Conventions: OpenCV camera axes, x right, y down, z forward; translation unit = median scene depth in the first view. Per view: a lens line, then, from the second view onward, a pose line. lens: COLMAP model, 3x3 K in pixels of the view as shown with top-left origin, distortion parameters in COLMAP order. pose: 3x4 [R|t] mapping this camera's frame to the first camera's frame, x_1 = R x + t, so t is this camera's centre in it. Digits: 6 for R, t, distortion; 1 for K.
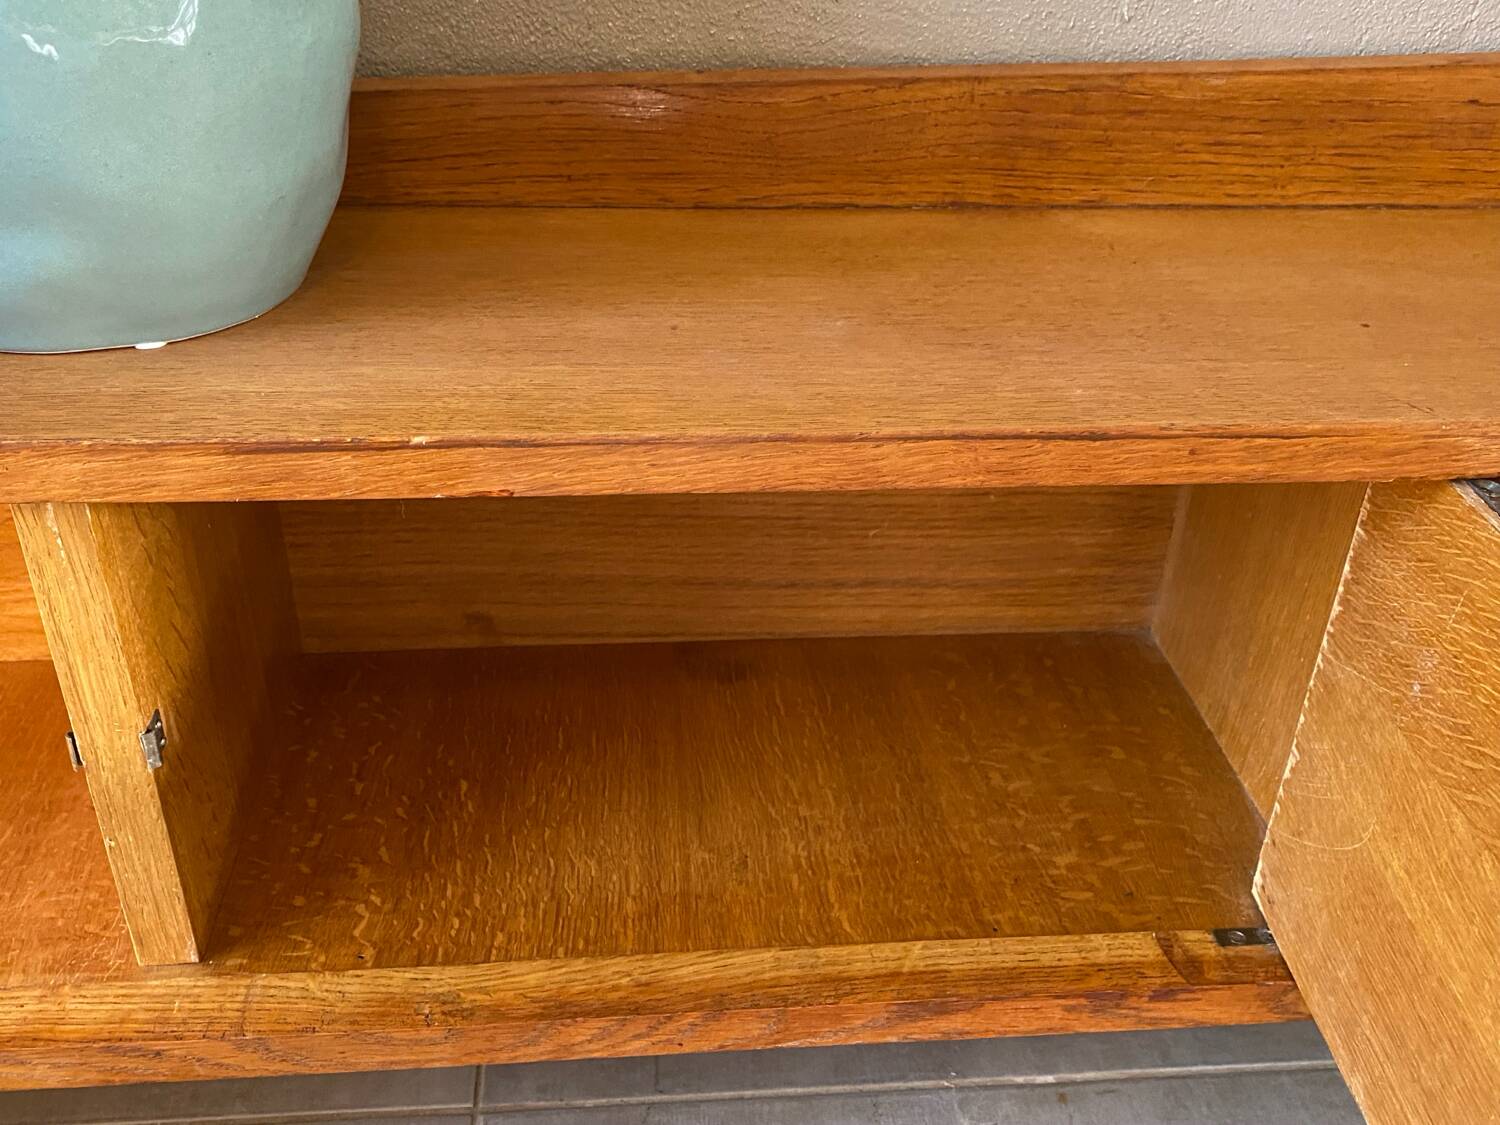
lens RADIAL K [[1355.8, 0, 746.5], [0, 1355.8, 552.8], [0, 0, 1]] dist [0.019304, -0.016044]
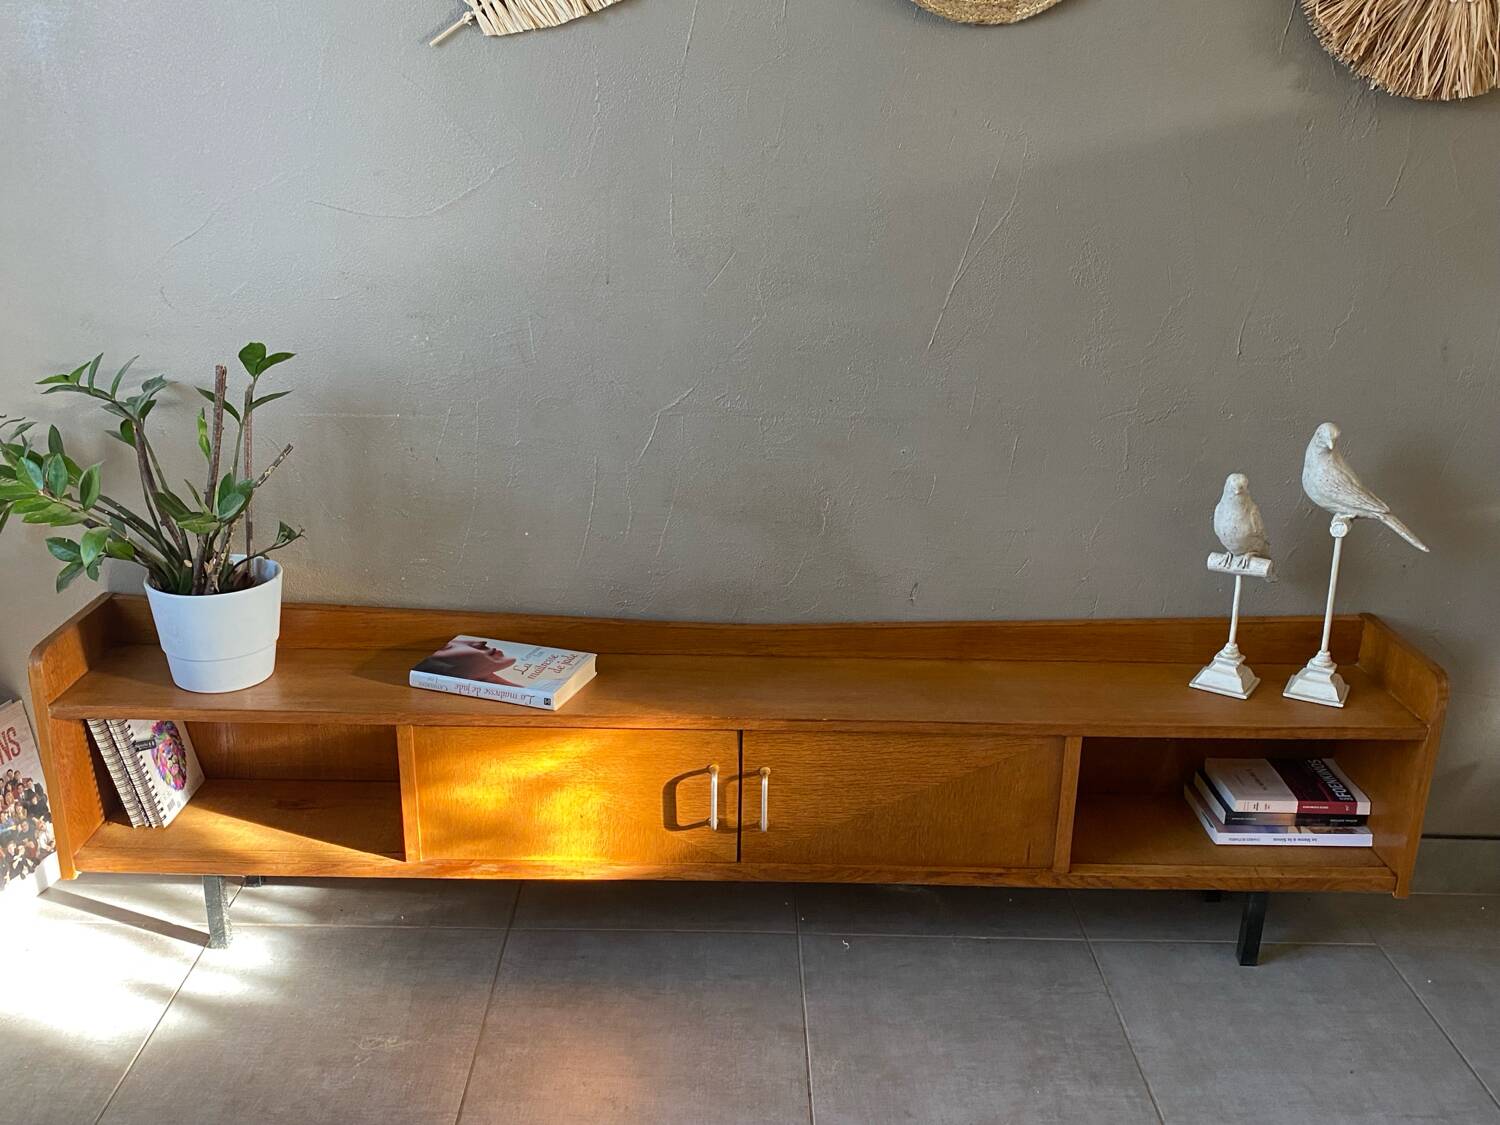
lens RADIAL K [[1355.8, 0, 732.1], [0, 1355.8, 563.6], [0, 0, 1]] dist [0.019304, -0.016044]
pose [[0.995808, 0.014607, -0.090298, -0.089786], [-0.033095, 0.977825, -0.206790, 0.256016], [0.085275, 0.208912, 0.974209, -2.566778]]
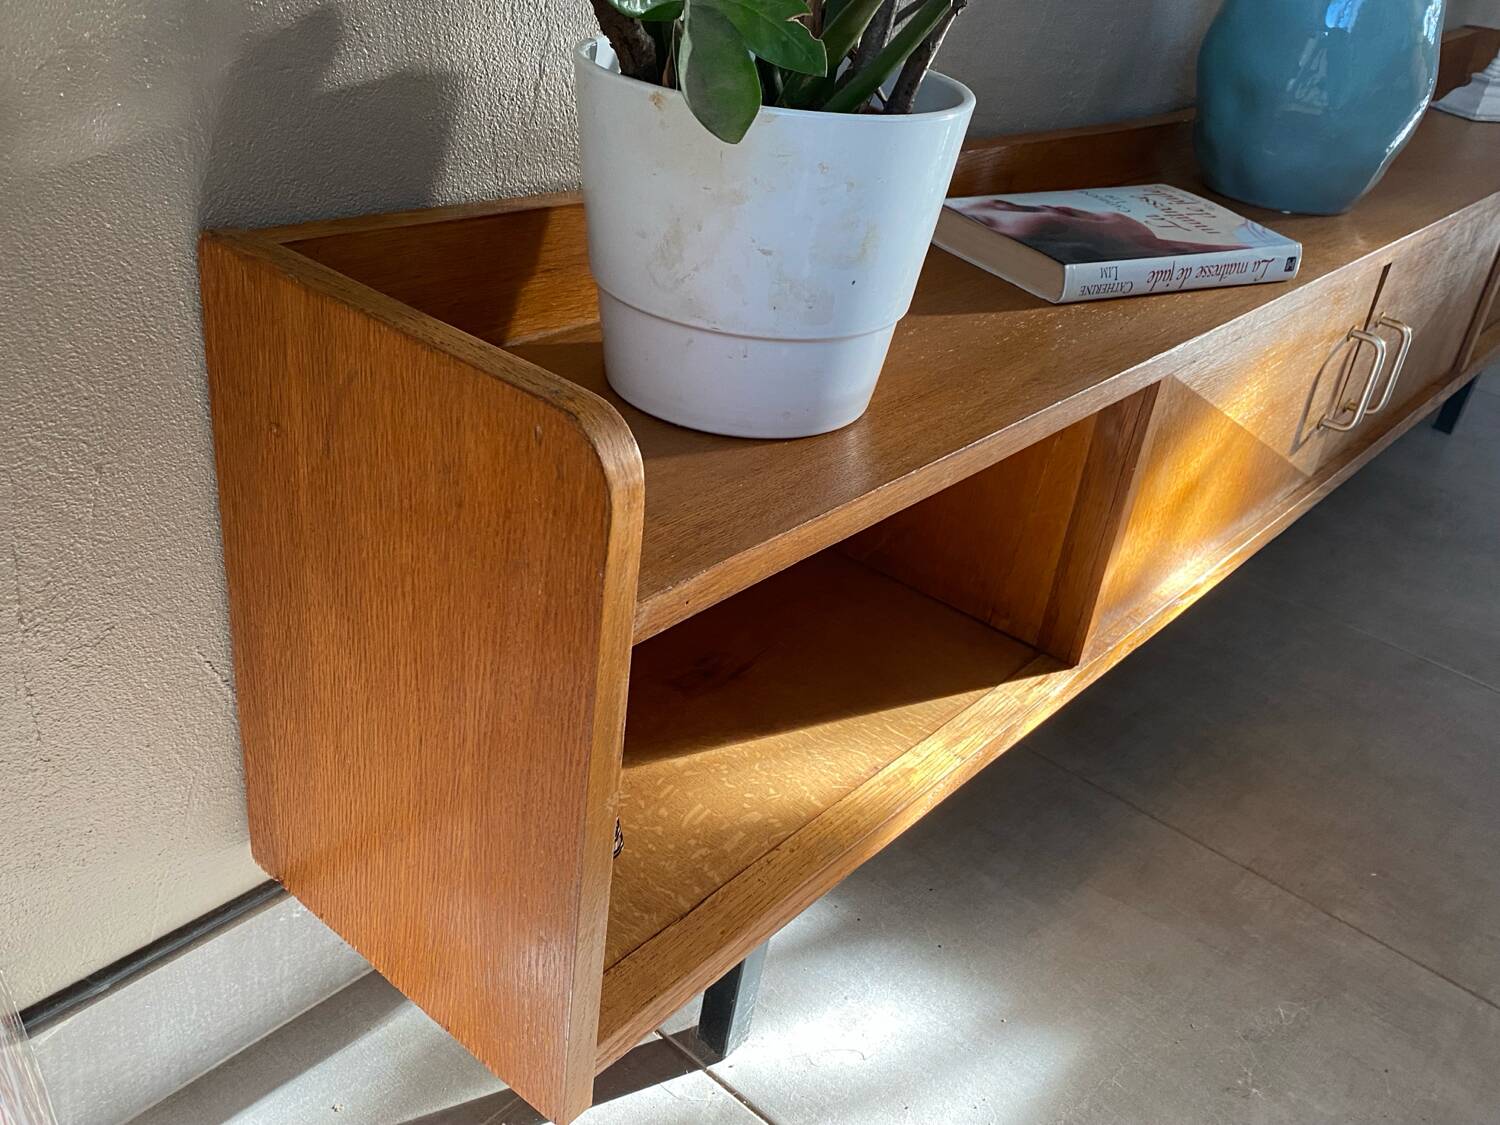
lens RADIAL K [[1355.8, 0, 746.9], [0, 1355.8, 558.1], [0, 0, 1]] dist [0.019304, -0.016044]
pose [[0.722140, -0.303086, 0.621814, -2.419917], [0.279970, 0.950048, 0.137933, -0.146187], [-0.632559, 0.074483, 0.770923, -0.248229]]
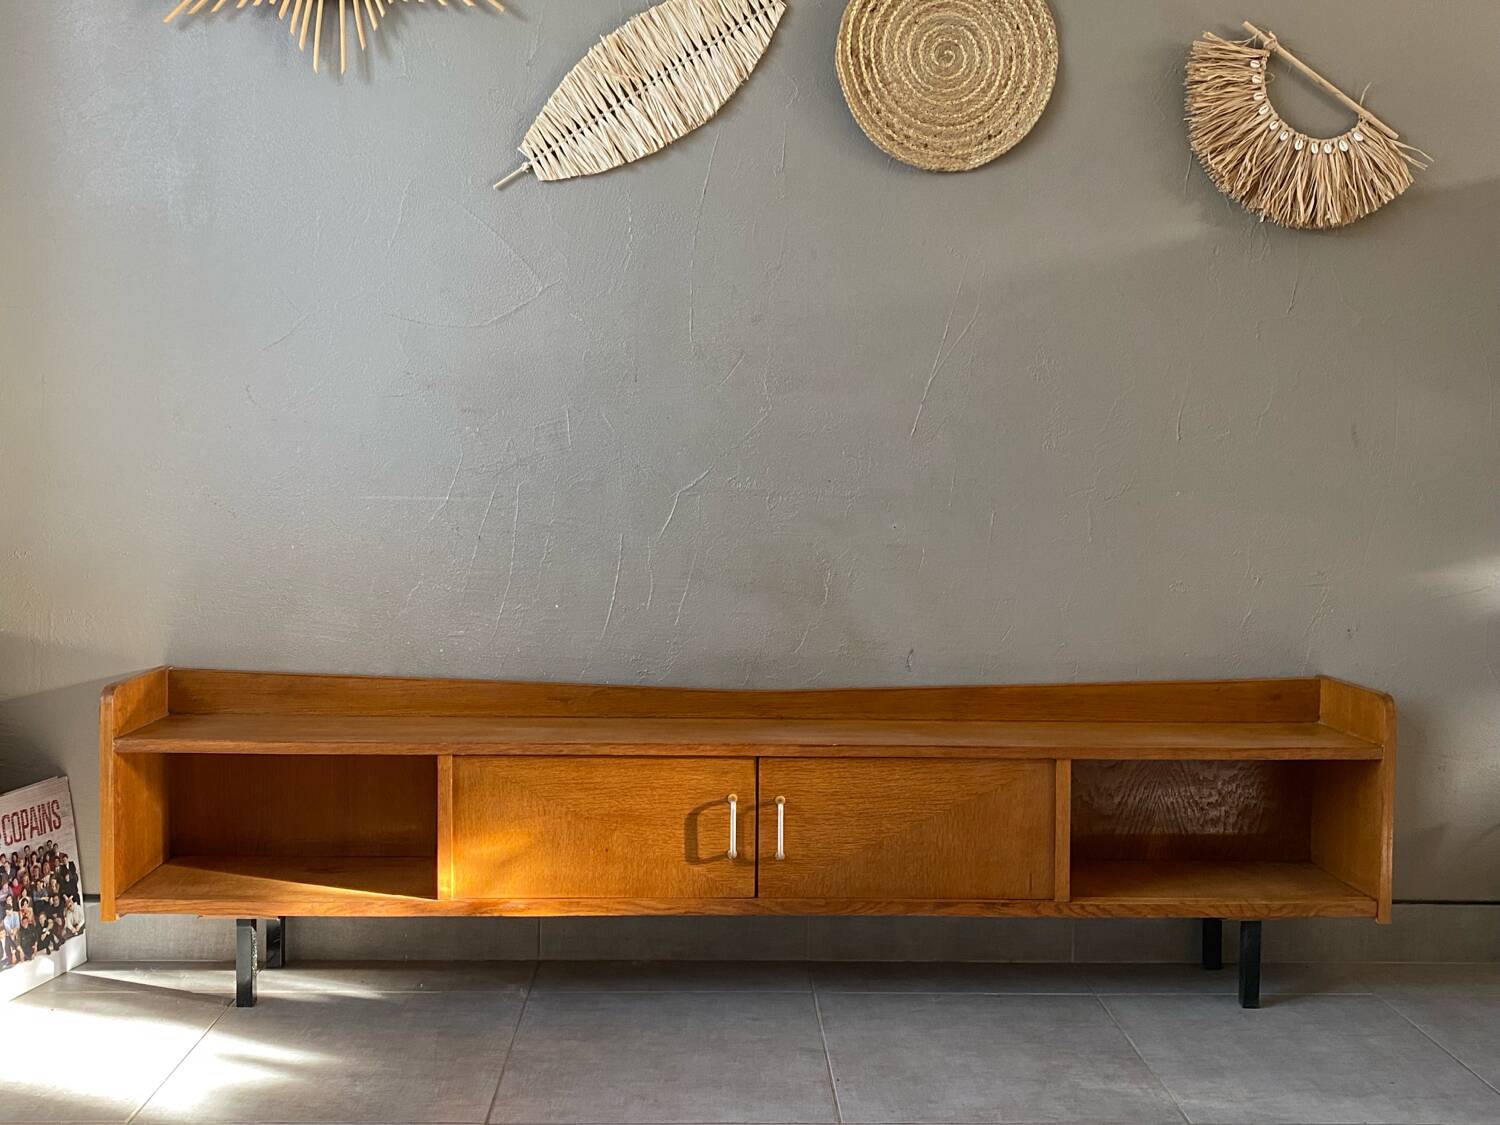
lens RADIAL K [[1434.8, 0, 744.9], [0, 1434.8, 542.3], [0, 0, 1]] dist [0.016344, 0.000000]
pose [[0.998013, -0.019070, -0.060059, -0.153802], [-0.011899, 0.878933, -0.476798, 1.245755], [0.061880, 0.476565, 0.876959, -2.844533]]
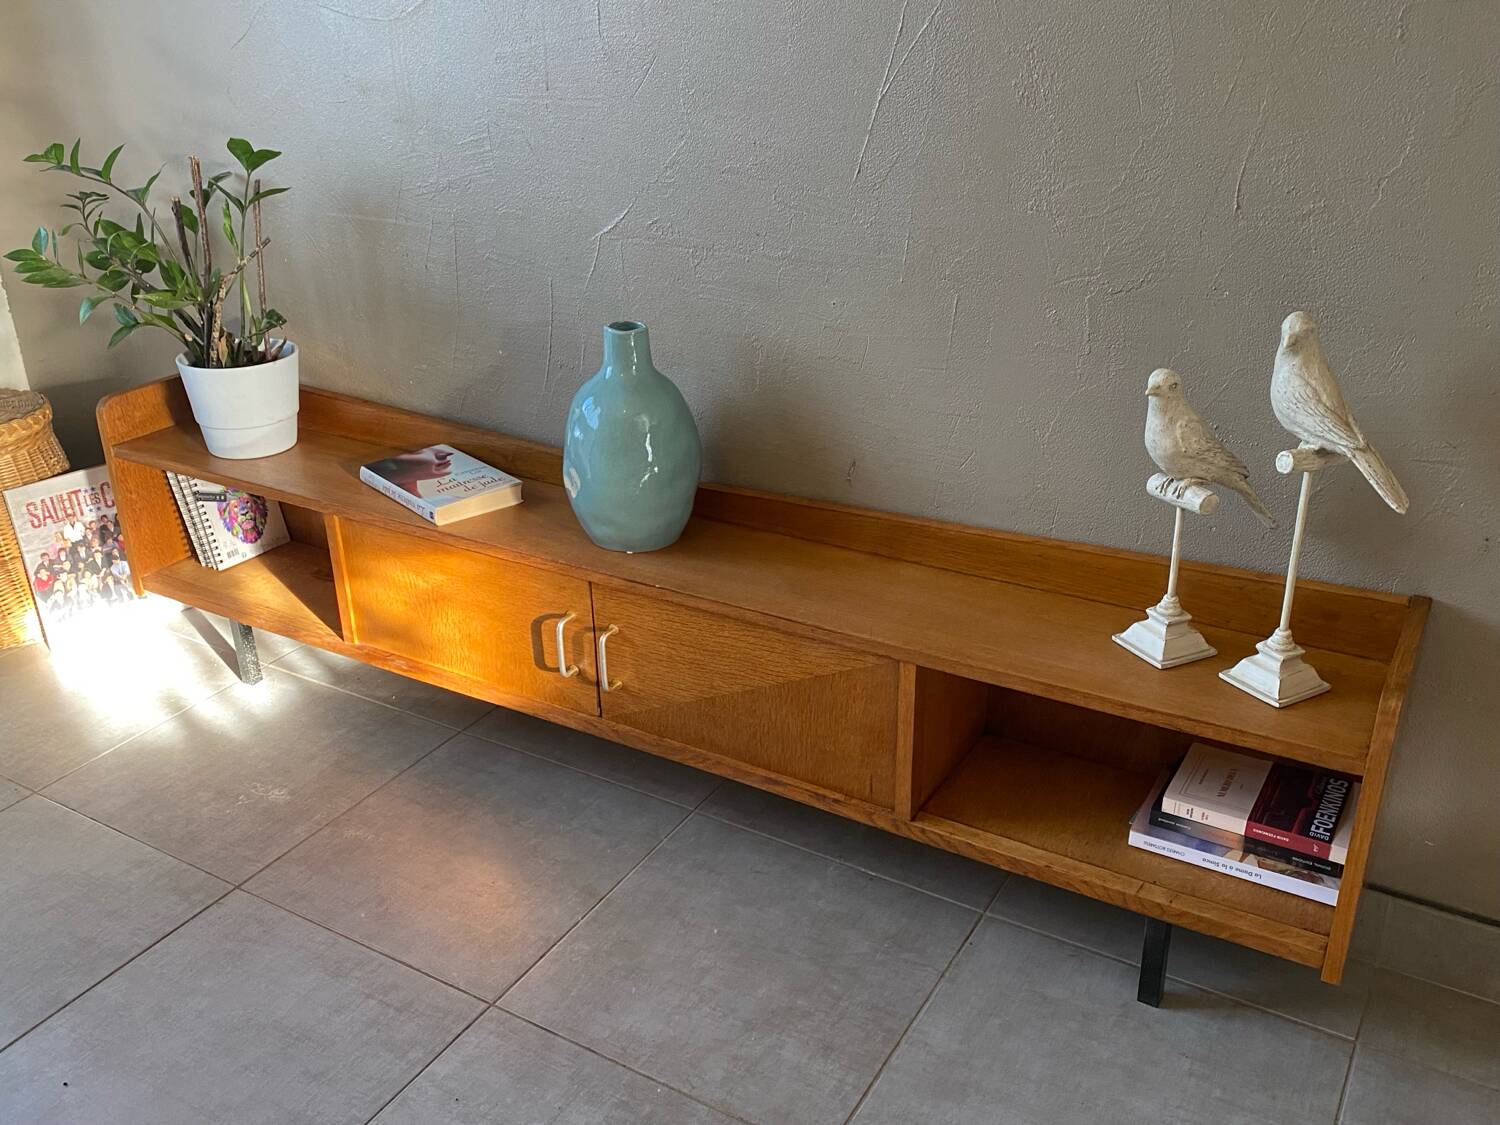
lens RADIAL K [[1355.8, 0, 740.3], [0, 1355.8, 567.1], [0, 0, 1]] dist [0.019304, -0.016044]
pose [[0.808387, 0.204855, -0.551856, 1.598733], [-0.266460, 0.963290, -0.032740, -0.041013], [0.524891, 0.173514, 0.833296, -1.708913]]
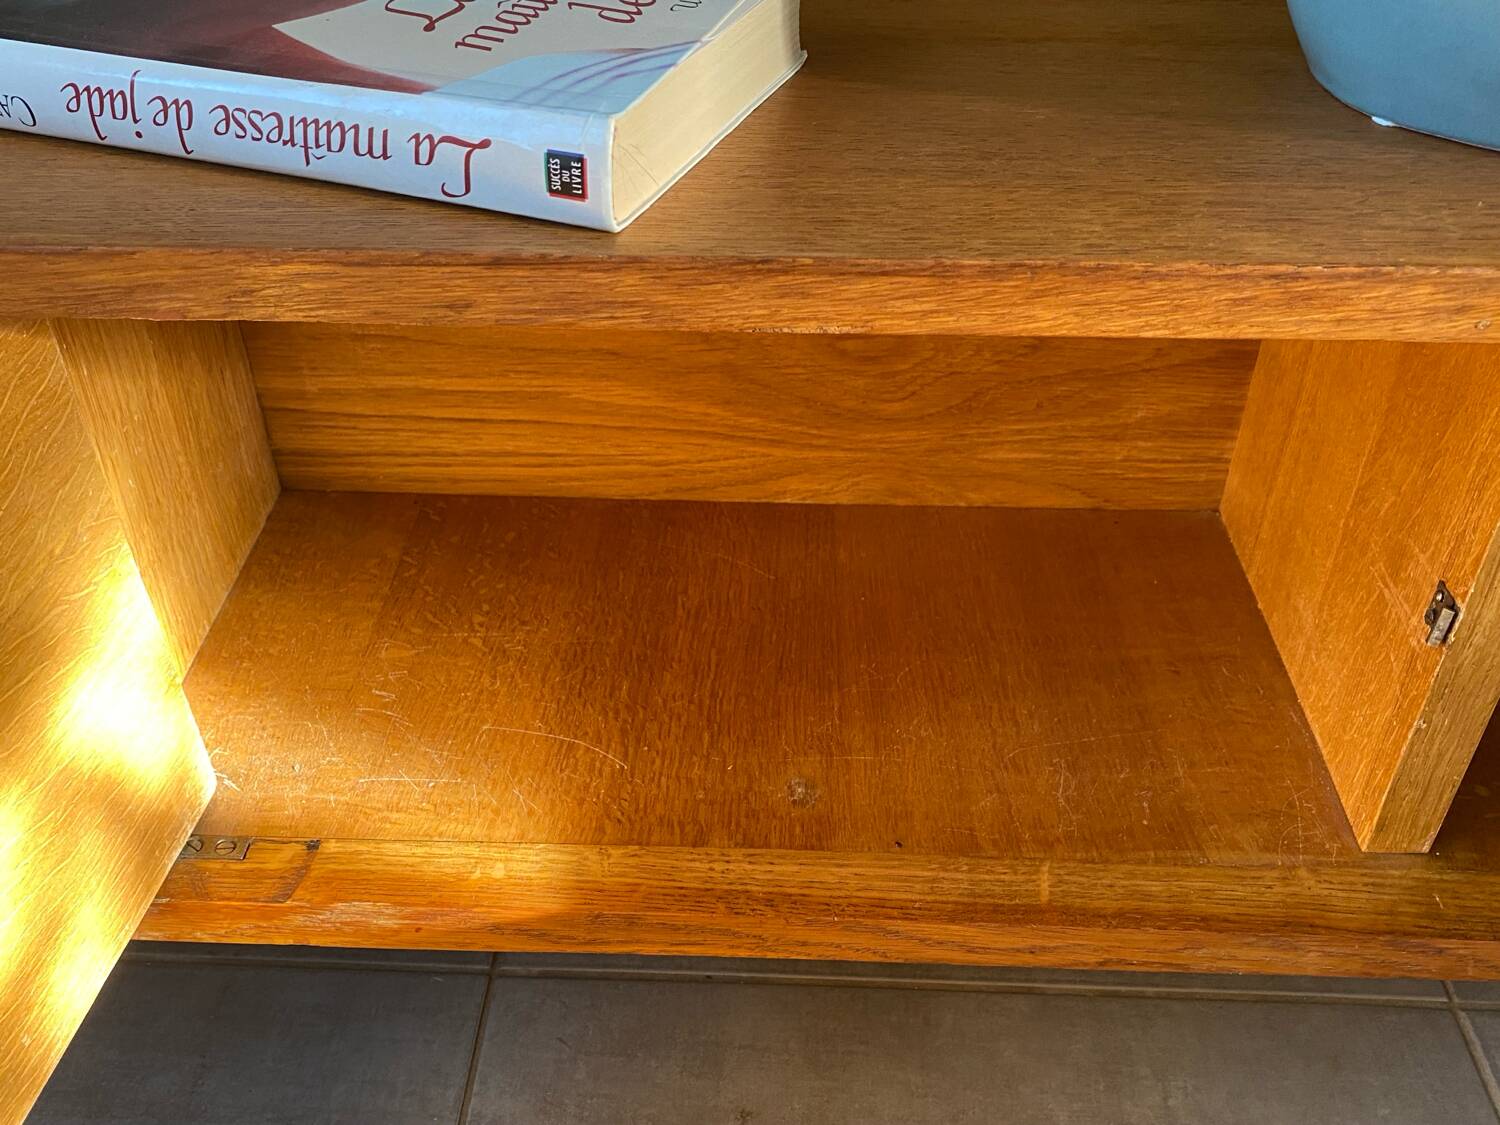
lens RADIAL K [[1355.8, 0, 751.7], [0, 1355.8, 549.3], [0, 0, 1]] dist [0.019304, -0.016044]
pose [[0.991618, 0.051222, -0.118619, -0.666483], [-0.037632, 0.992756, 0.114102, 0.008001], [0.123604, -0.108682, 0.986362, 0.051208]]
